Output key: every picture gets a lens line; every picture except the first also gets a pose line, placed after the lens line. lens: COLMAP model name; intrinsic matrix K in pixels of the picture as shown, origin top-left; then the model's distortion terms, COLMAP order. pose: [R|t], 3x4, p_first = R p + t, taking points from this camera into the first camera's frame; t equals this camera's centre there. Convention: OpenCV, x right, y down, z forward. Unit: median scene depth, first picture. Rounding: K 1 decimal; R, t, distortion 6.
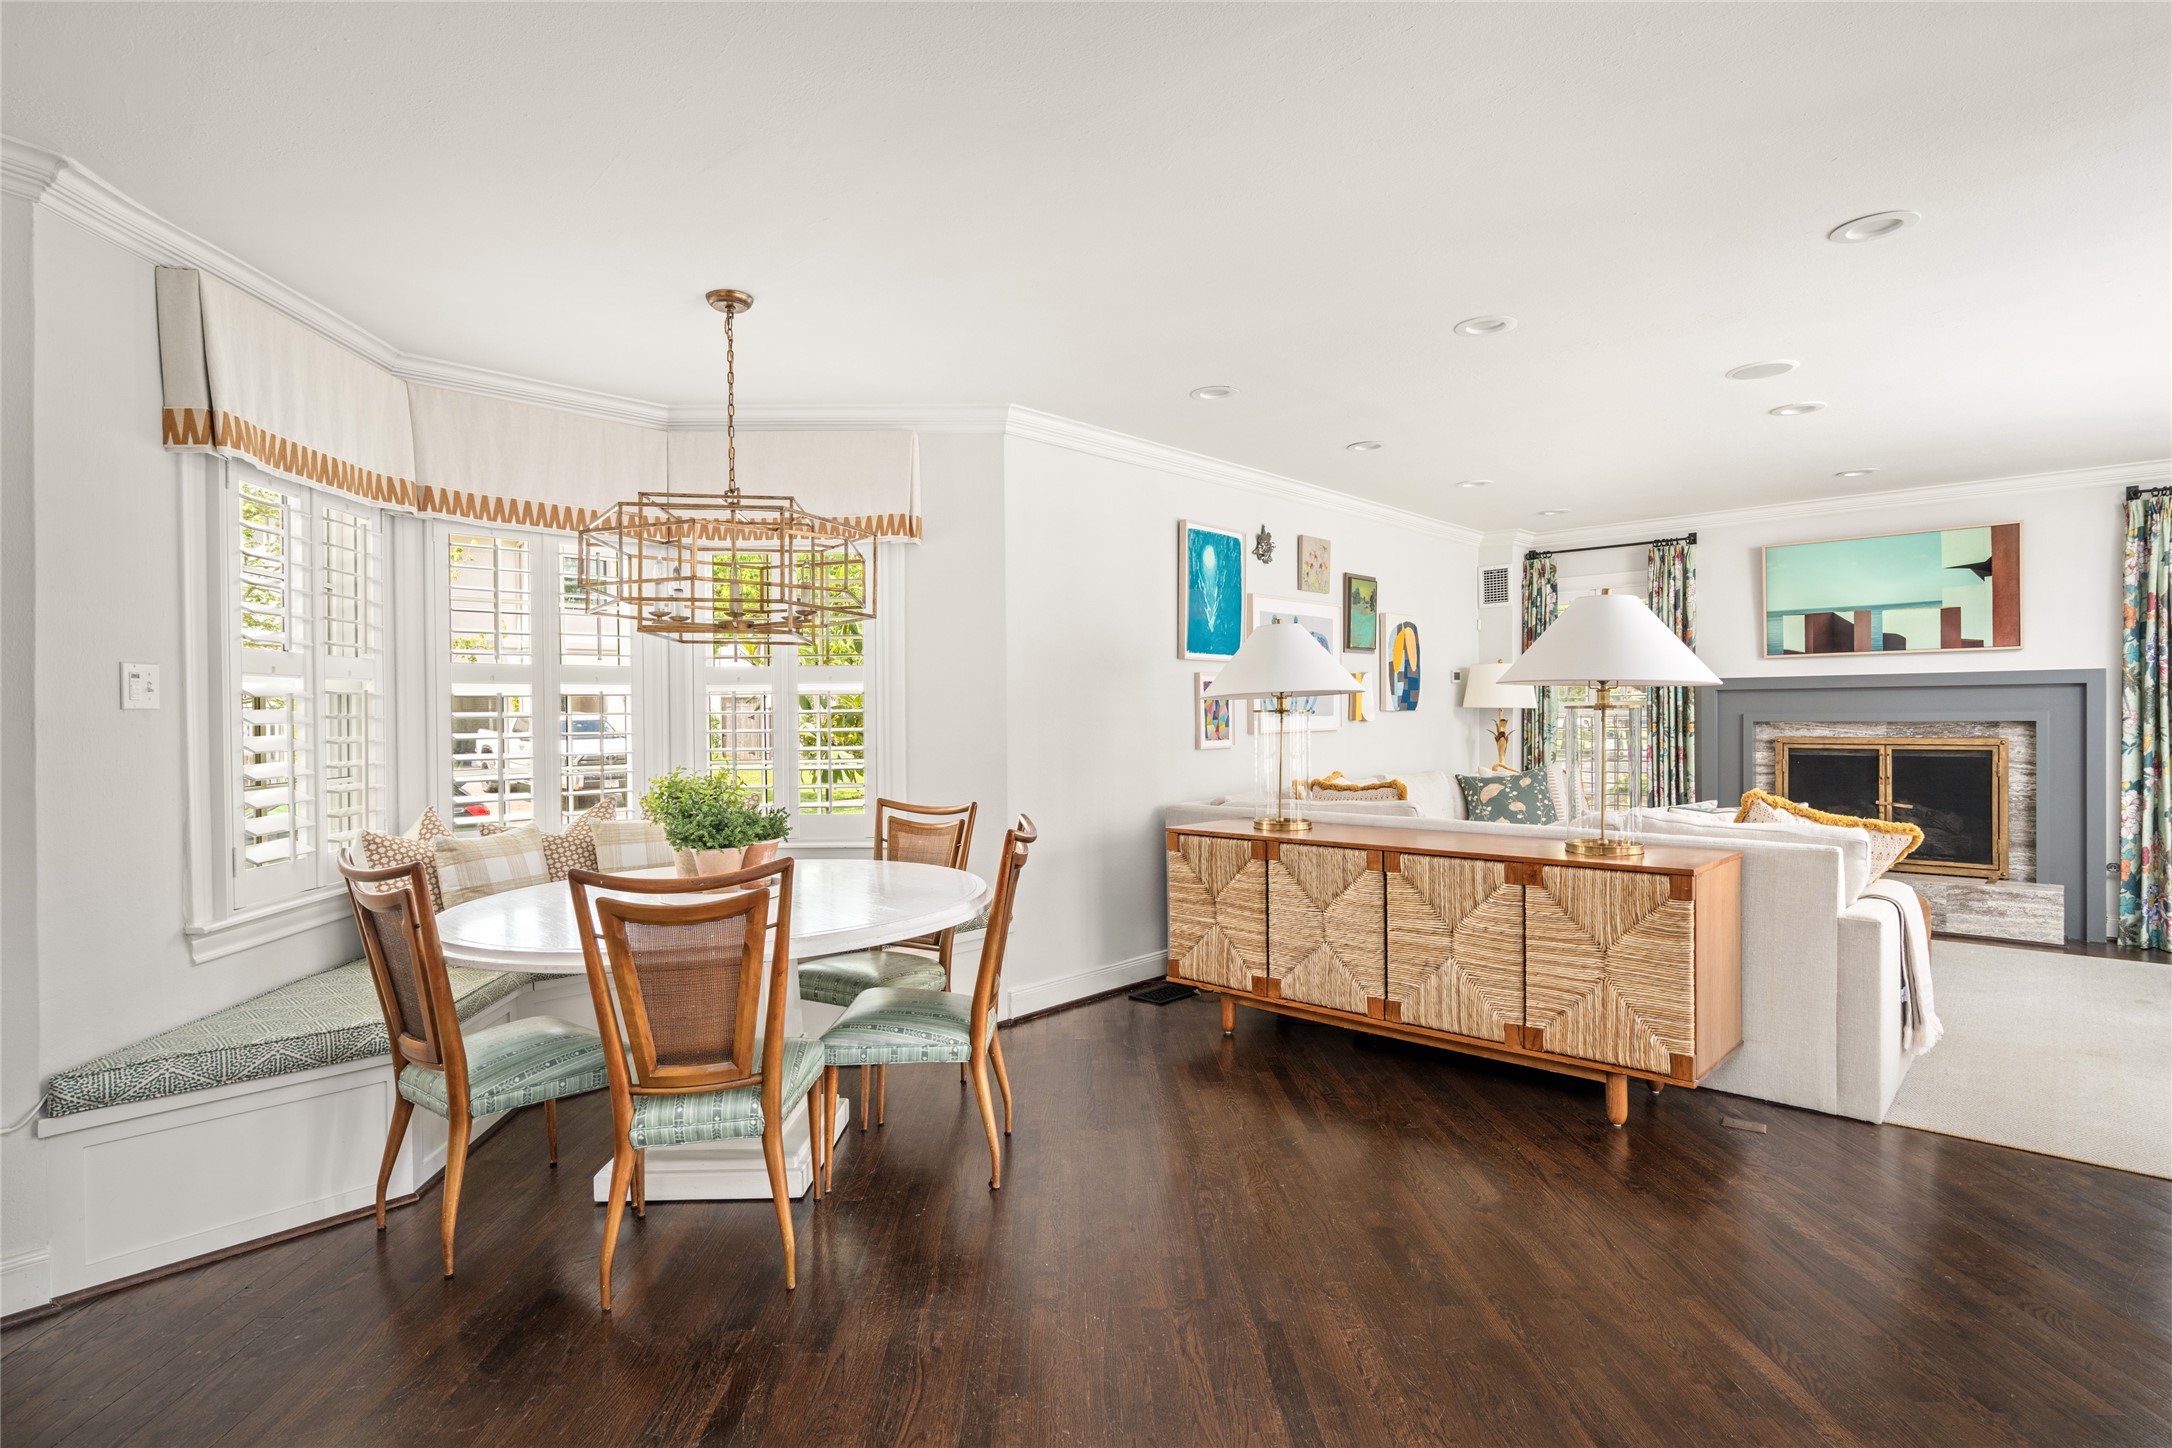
lens RADIAL K [[1092.3, 0, 1086.0], [0, 1092.3, 724.0], [0, 0, 1]] dist [0.001930, 0.002124]
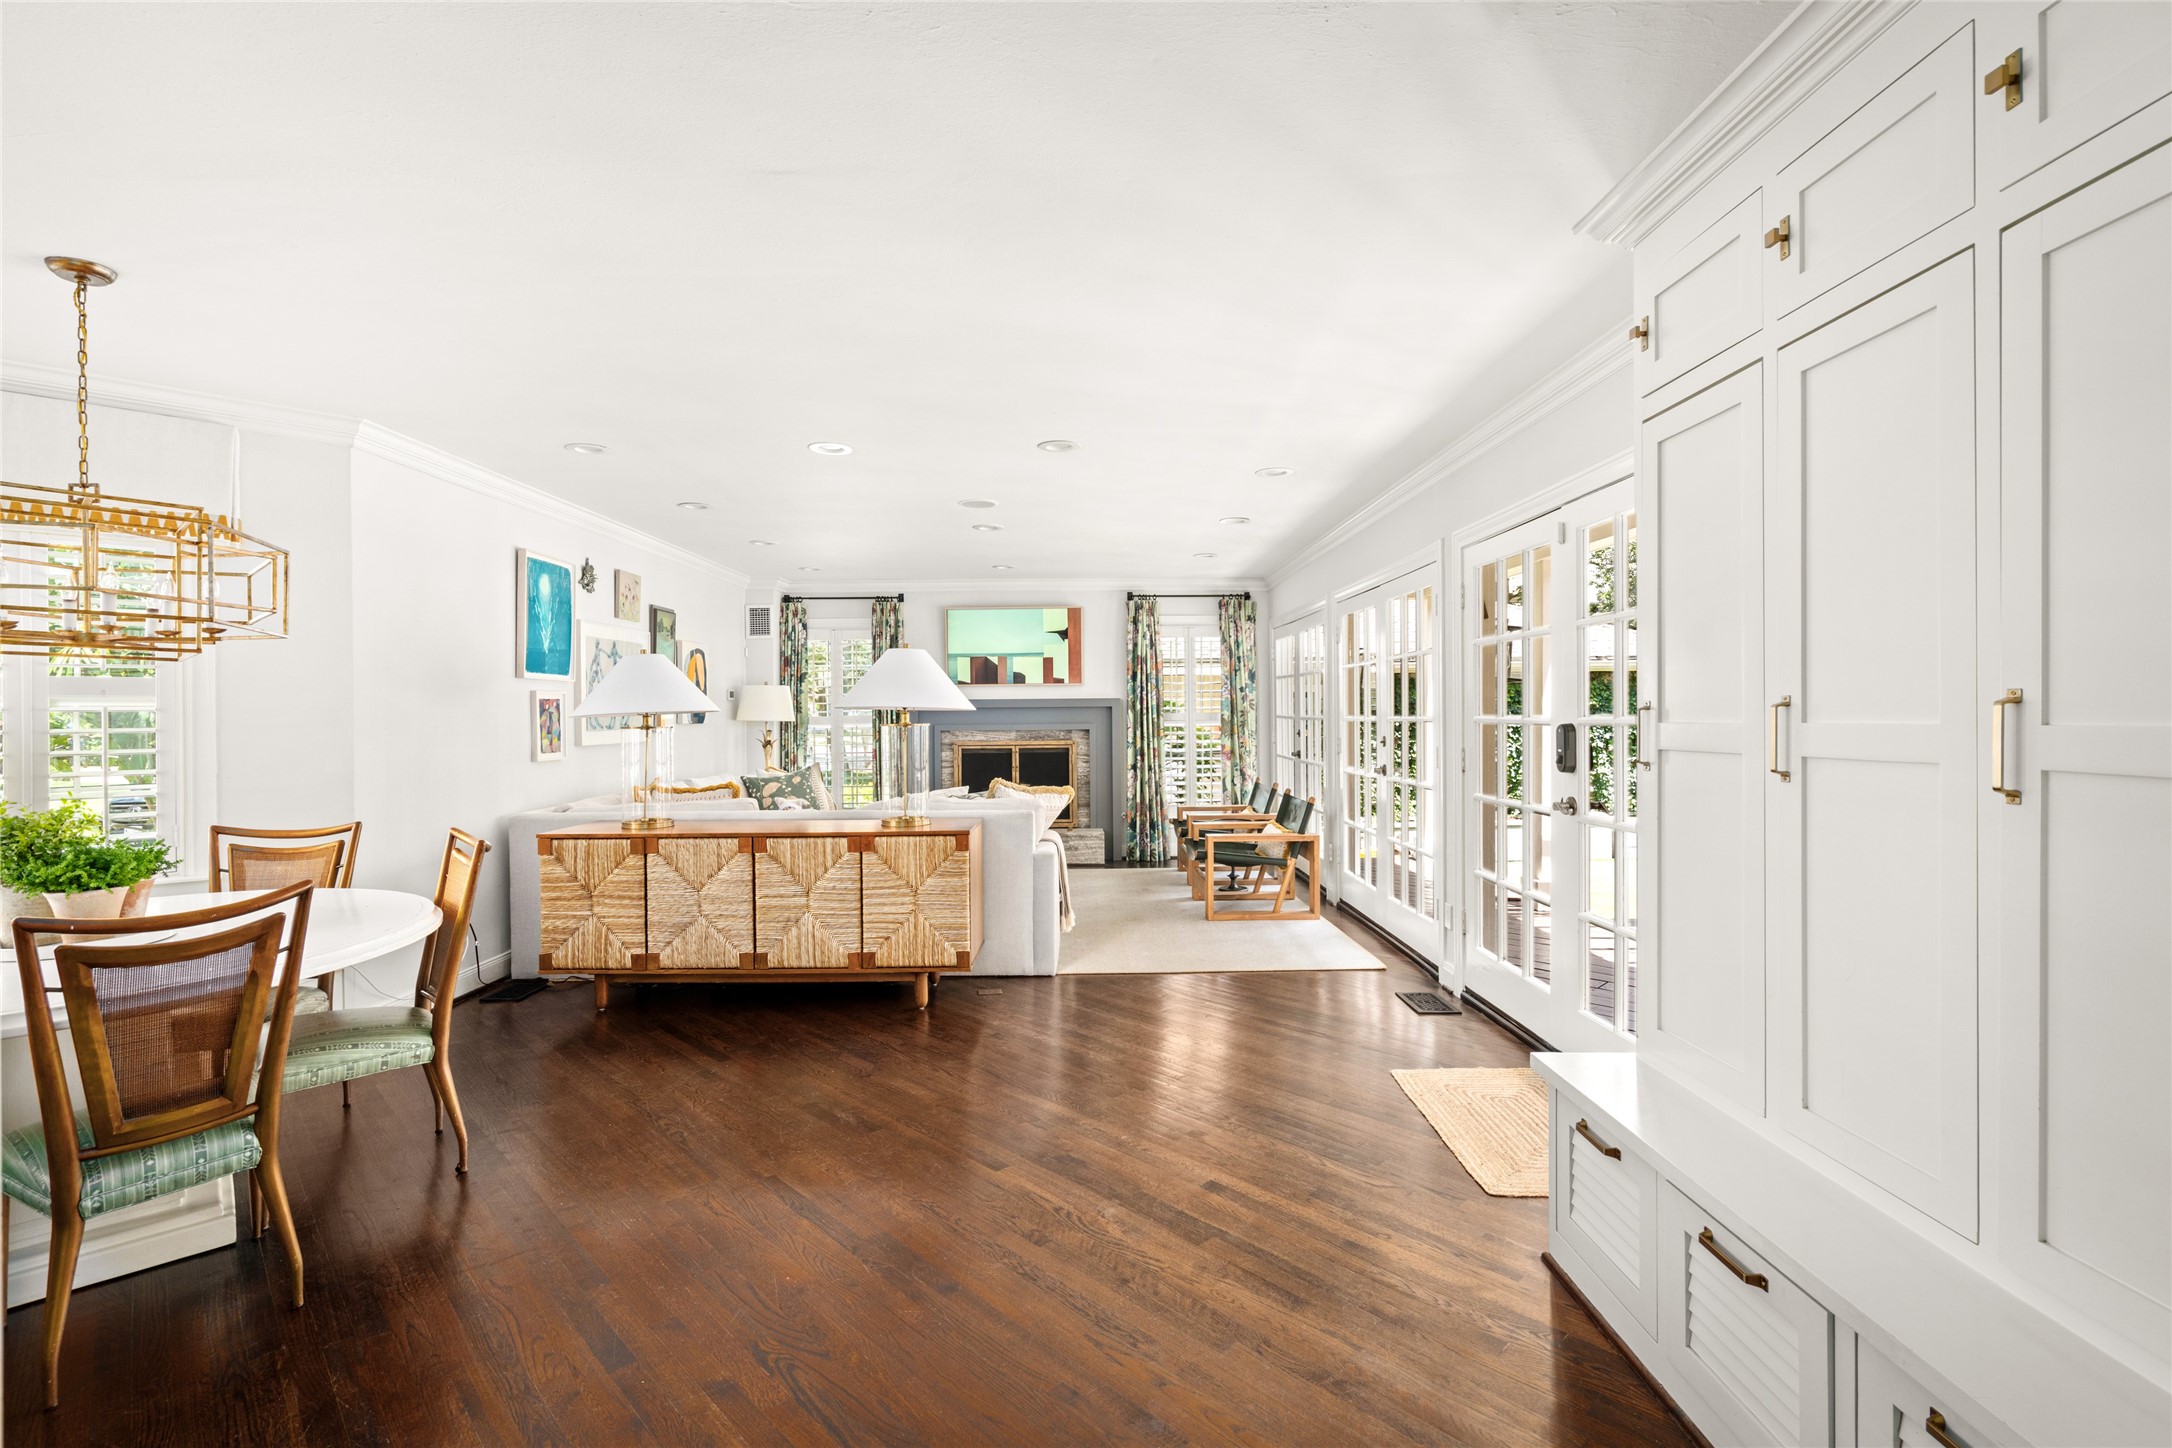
lens RADIAL K [[1004.7, 0, 1067.9], [0, 1004.7, 717.2], [0, 0, 1]] dist [-0.000587, 0.000345]
pose [[0.733643, 0.000437, 0.679535, -0.228761], [0.007536, 0.999933, -0.008779, -0.010065], [-0.679494, 0.011562, 0.733590, -0.105224]]
